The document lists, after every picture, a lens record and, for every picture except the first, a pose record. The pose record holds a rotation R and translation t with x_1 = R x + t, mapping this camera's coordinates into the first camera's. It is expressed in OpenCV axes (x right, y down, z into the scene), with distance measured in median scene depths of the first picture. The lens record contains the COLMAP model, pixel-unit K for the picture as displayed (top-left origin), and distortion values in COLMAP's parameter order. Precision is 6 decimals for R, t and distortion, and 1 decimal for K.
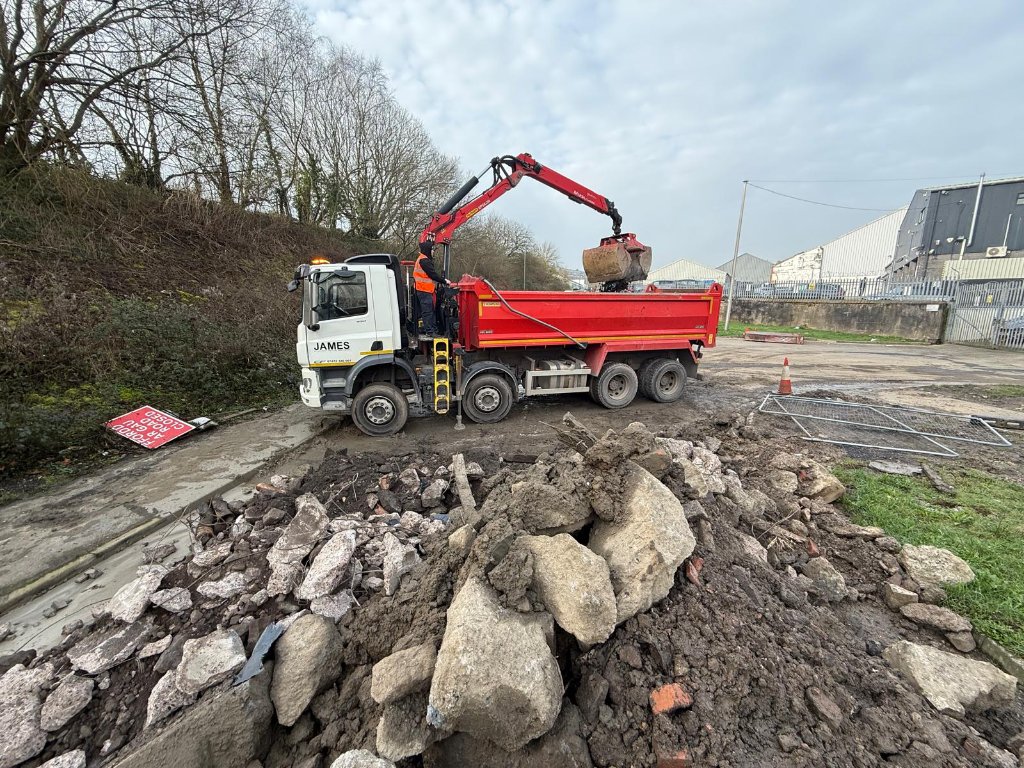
lens RADIAL K [[404.9, 0, 511.3], [0, 404.9, 382.6], [0, 0, 1]] dist [-0.001084, 0.000187]
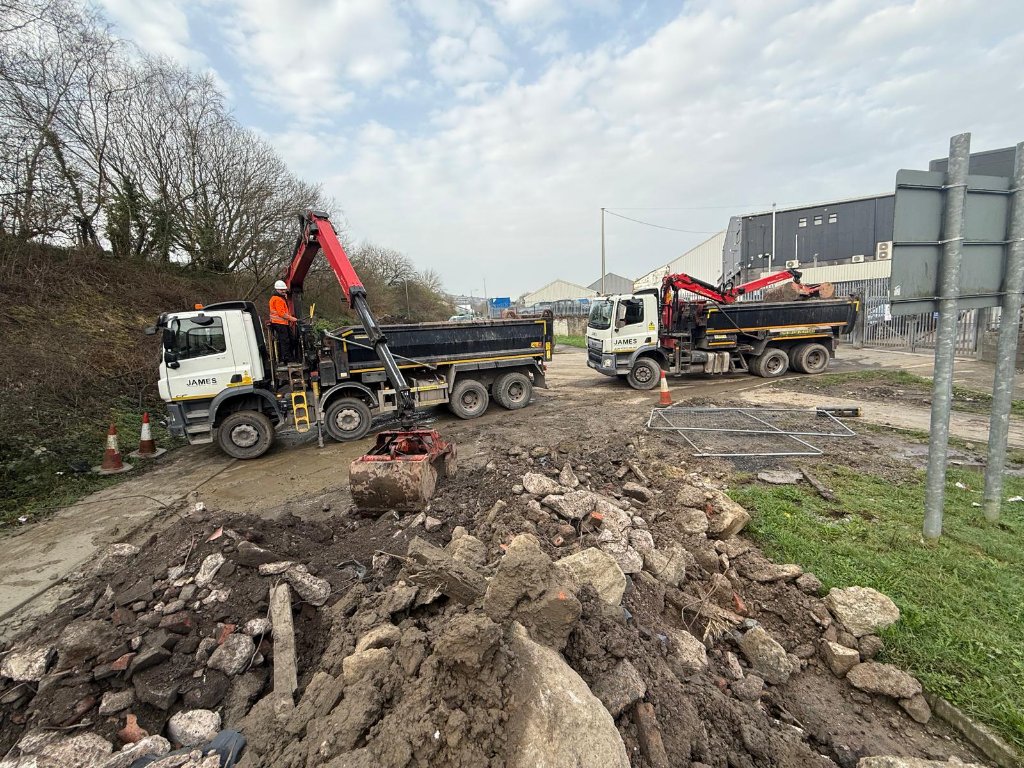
lens RADIAL K [[406.5, 0, 511.2], [0, 406.5, 382.3], [0, 0, 1]] dist [-0.000957, 0.000182]
pose [[0.961850, -0.104869, 0.252680, 0.075207], [0.120172, 0.991693, -0.045870, -0.058228], [-0.245770, 0.074485, 0.966462, 0.174288]]
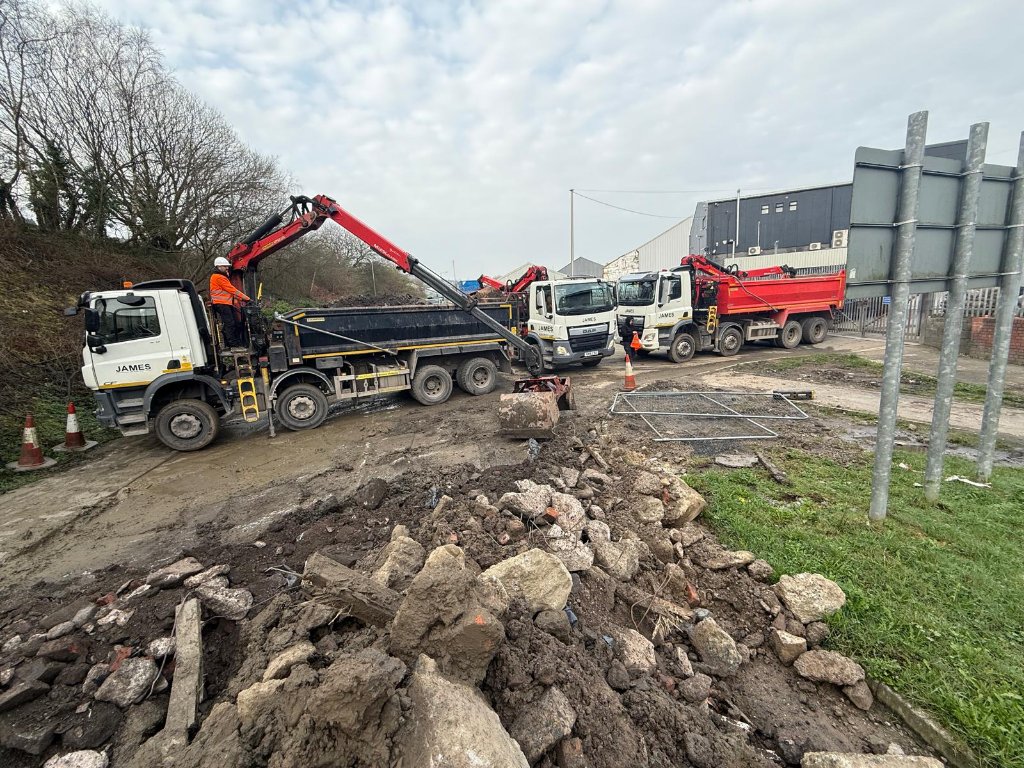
lens RADIAL K [[406.5, 0, 511.2], [0, 406.5, 382.3], [0, 0, 1]] dist [-0.000957, 0.000182]
pose [[0.941629, -0.120877, 0.314204, 0.122273], [0.126890, 0.991916, 0.001323, -0.058843], [-0.311824, 0.038623, 0.949355, 0.206843]]
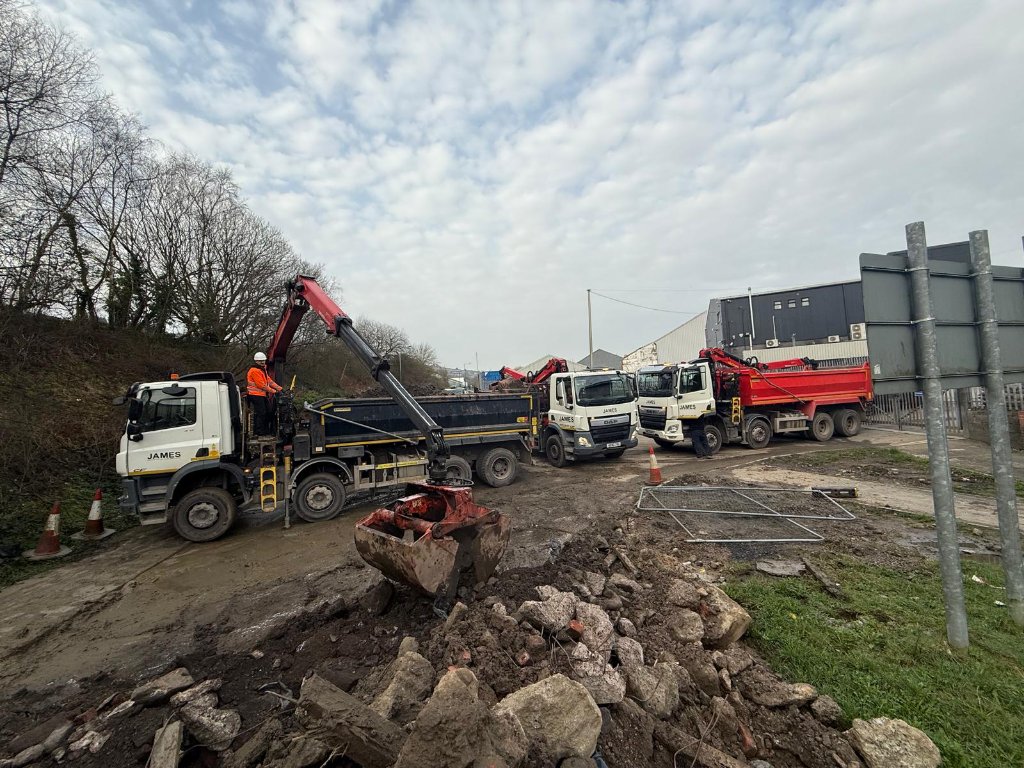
lens RADIAL K [[406.5, 0, 511.2], [0, 406.5, 382.3], [0, 0, 1]] dist [-0.000957, 0.000182]
pose [[0.957500, -0.047981, 0.284415, 0.123187], [0.113812, 0.968906, -0.219699, -0.065541], [-0.265030, 0.242731, 0.933188, 0.205470]]
